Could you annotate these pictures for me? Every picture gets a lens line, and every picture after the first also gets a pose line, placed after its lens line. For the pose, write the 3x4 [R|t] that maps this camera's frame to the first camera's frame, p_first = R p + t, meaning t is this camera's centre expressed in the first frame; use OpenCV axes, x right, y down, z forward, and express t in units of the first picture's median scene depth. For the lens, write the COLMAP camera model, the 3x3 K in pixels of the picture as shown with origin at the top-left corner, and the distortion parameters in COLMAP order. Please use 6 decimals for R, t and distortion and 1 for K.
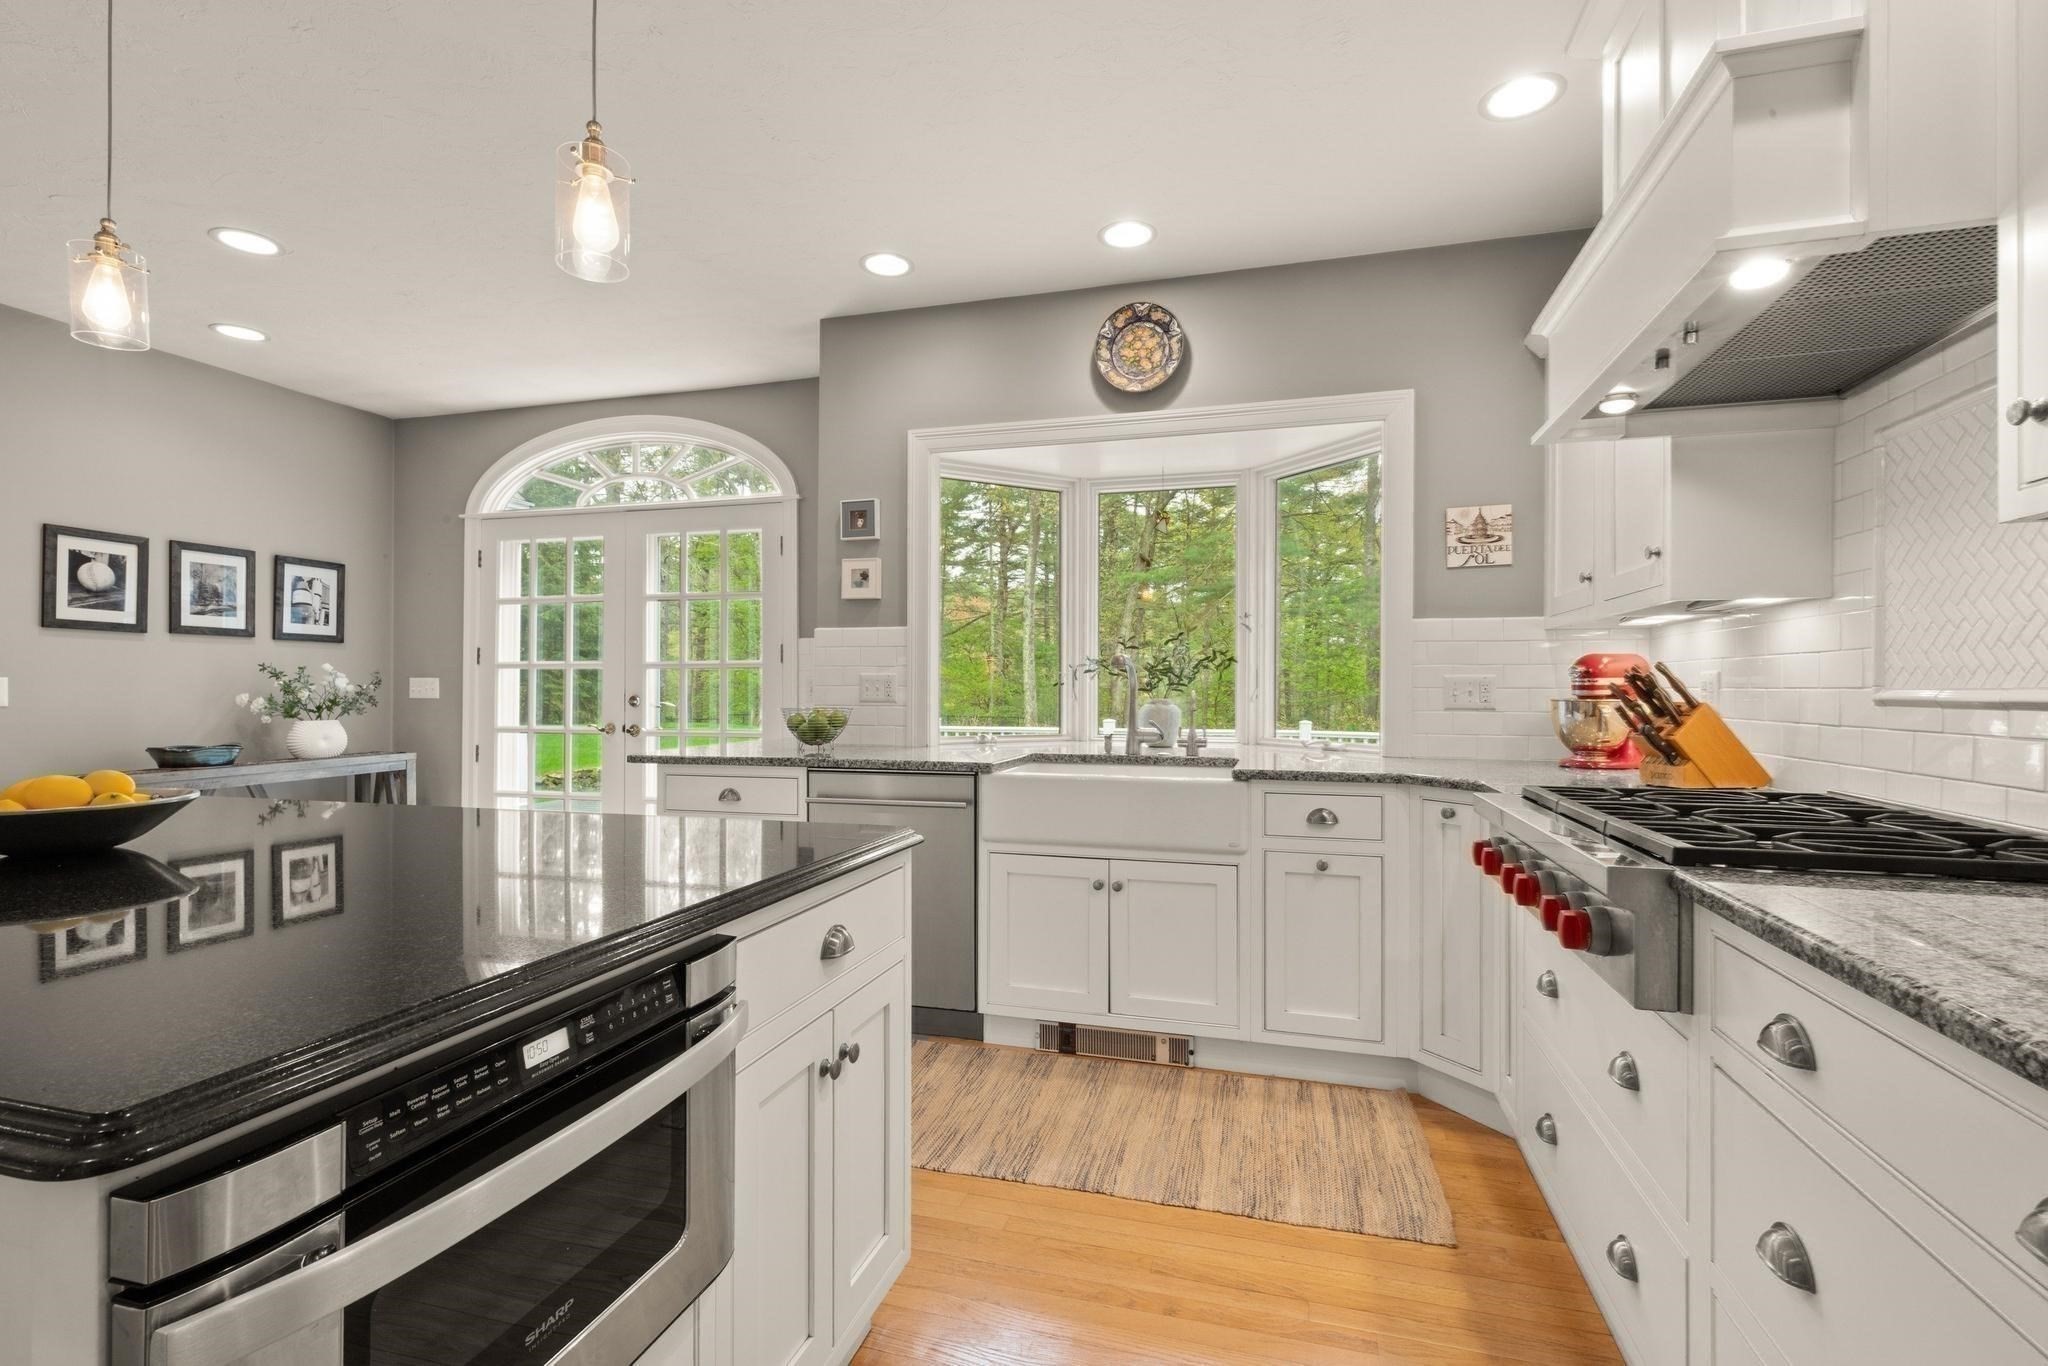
lens RADIAL K [[916.4, 0, 1028.2], [0, 916.4, 687.6], [0, 0, 1]] dist [0.002321, 0.000206]
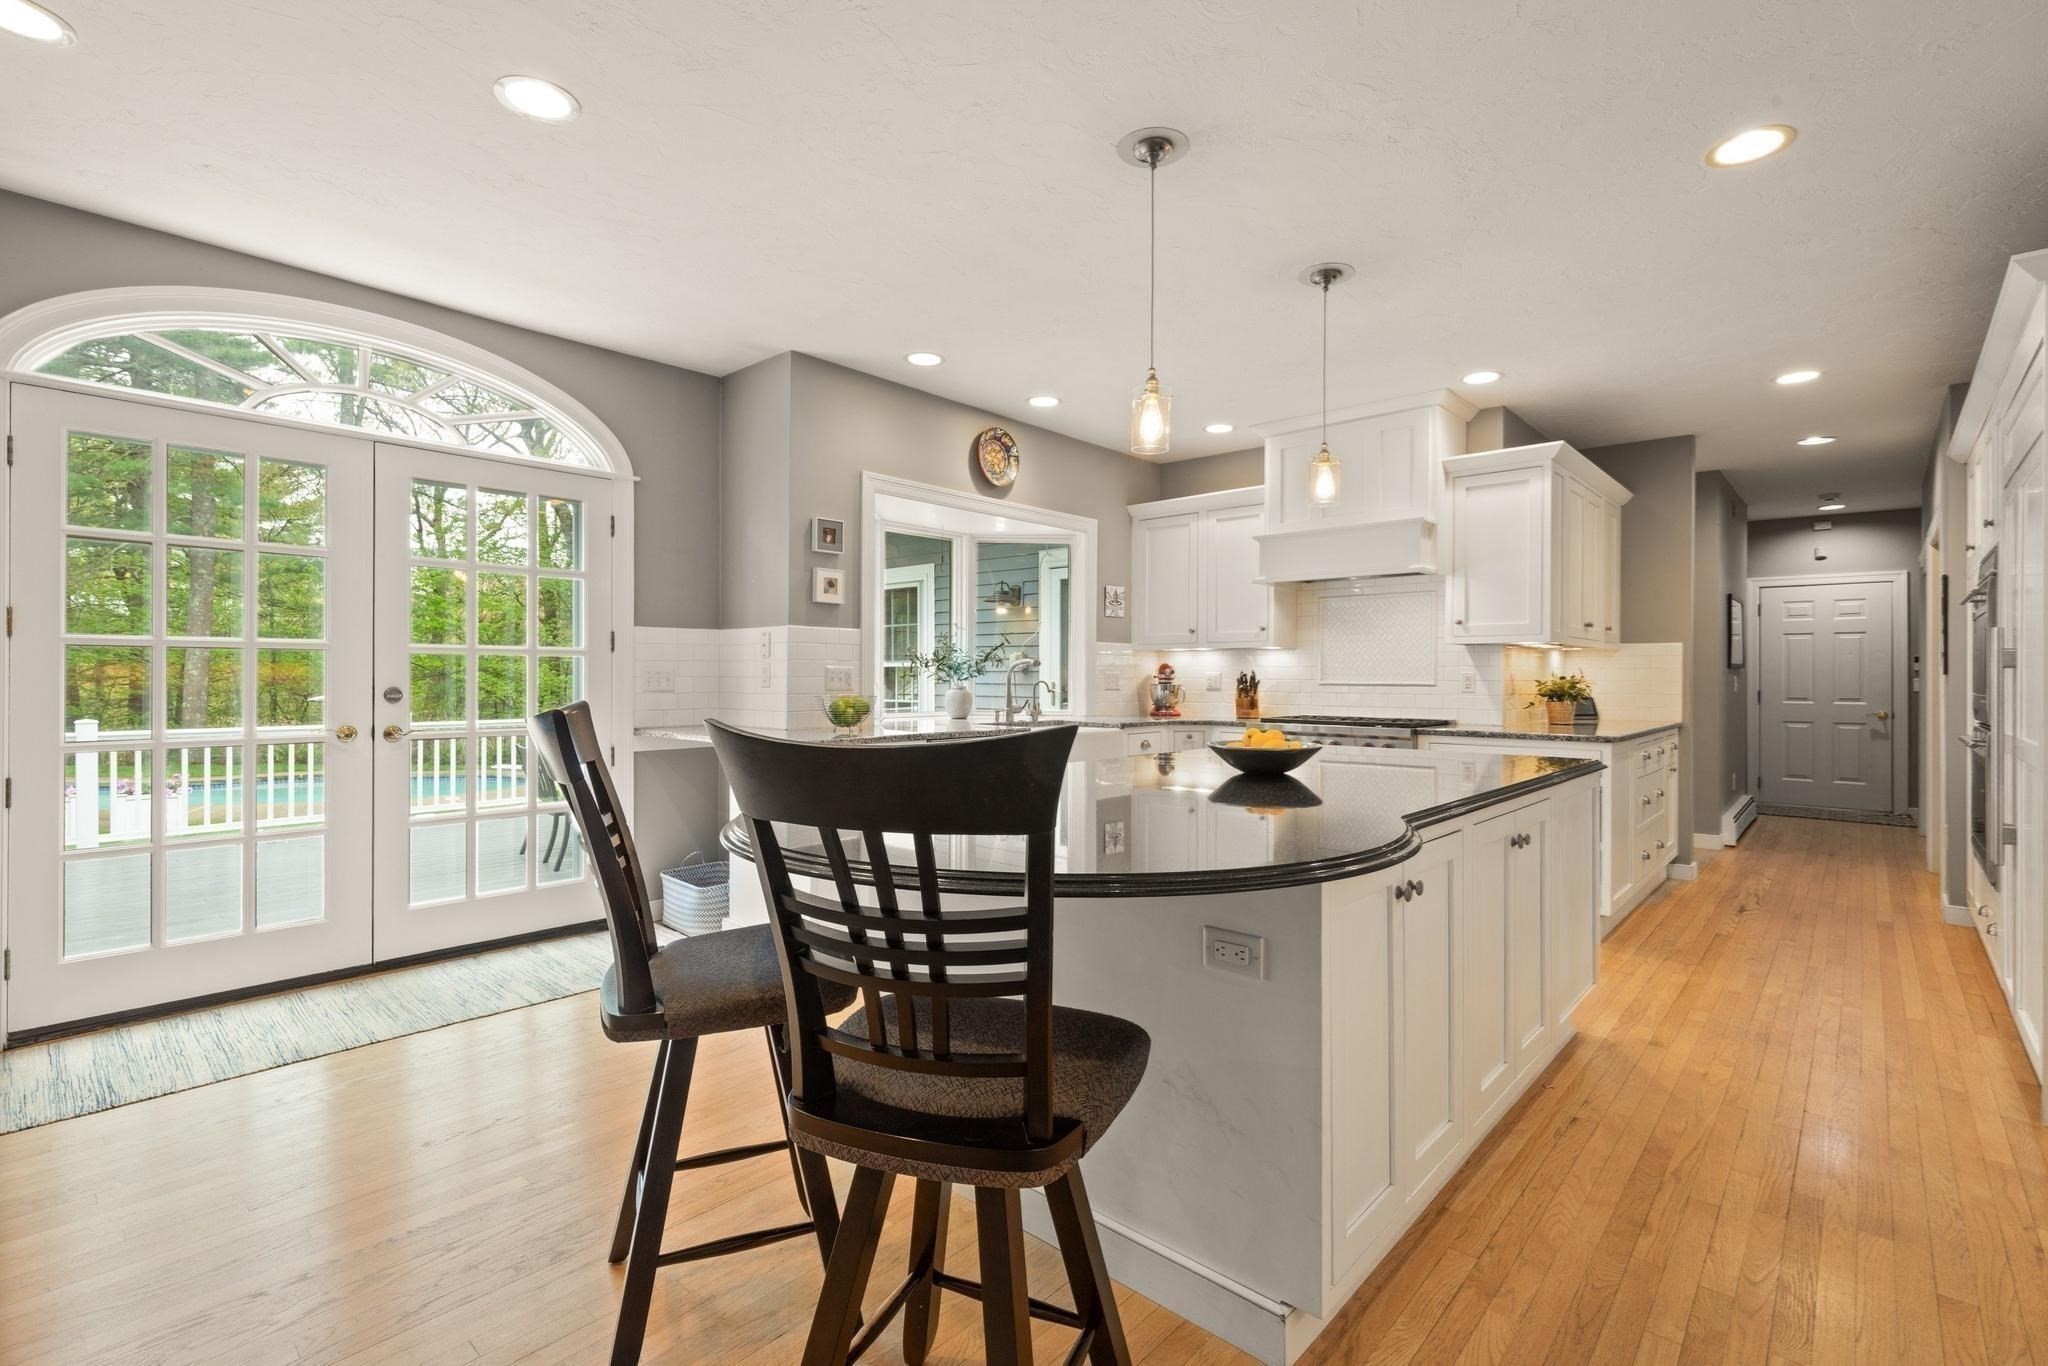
lens RADIAL K [[930.0, 0, 1025.8], [0, 930.0, 677.5], [0, 0, 1]] dist [0.003799, 0.000427]
pose [[0.443930, 0.000283, 0.896061, -1.141828], [-0.004376, 0.999989, 0.001852, -0.004342], [-0.896051, -0.004743, 0.443926, 0.239181]]
